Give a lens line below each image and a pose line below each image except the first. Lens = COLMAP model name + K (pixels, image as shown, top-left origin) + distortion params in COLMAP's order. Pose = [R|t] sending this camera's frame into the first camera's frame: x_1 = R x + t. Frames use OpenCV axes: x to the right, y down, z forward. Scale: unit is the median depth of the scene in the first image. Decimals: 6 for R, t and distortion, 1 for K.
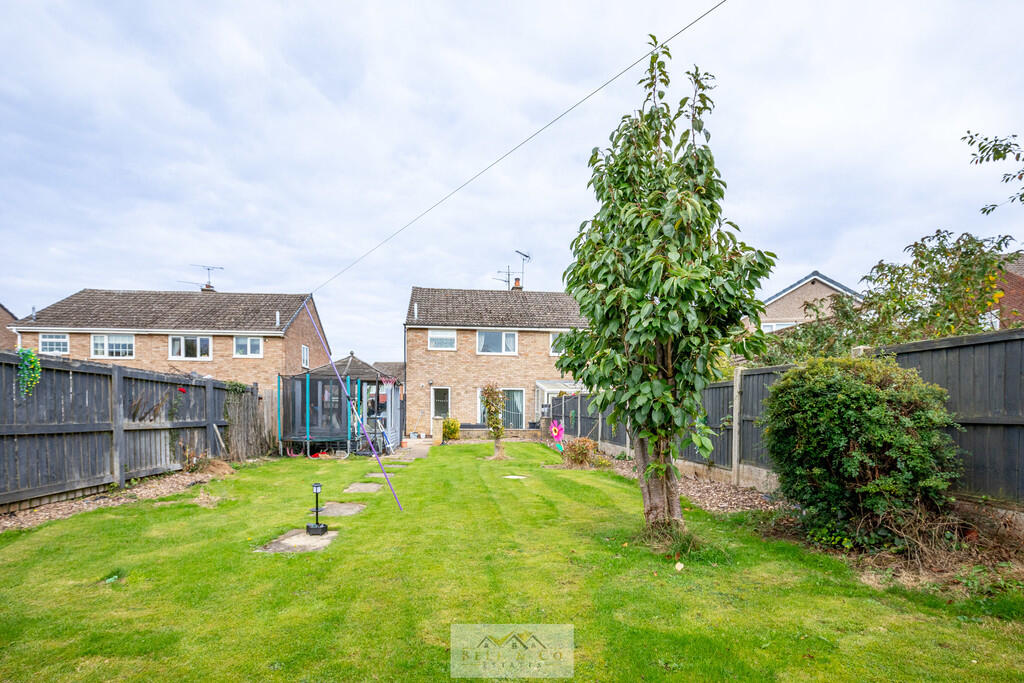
lens RADIAL K [[482.6, 0, 513.5], [0, 482.6, 410.9], [0, 0, 1]] dist [-0.024262, -0.000718]
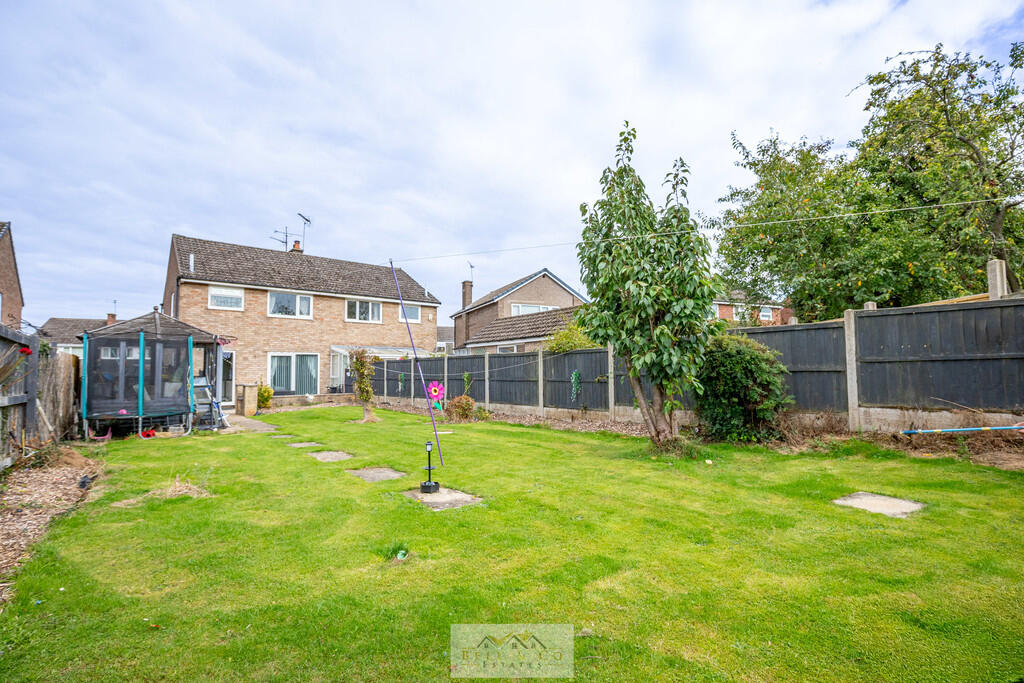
lens RADIAL K [[453.1, 0, 510.9], [0, 453.1, 340.3], [0, 0, 1]] dist [-0.024892, -0.000702]
pose [[0.815627, 0.022489, 0.578141, -0.195751], [0.022270, 0.997284, -0.070211, 0.000910], [-0.578149, 0.070142, 0.812911, 0.021343]]
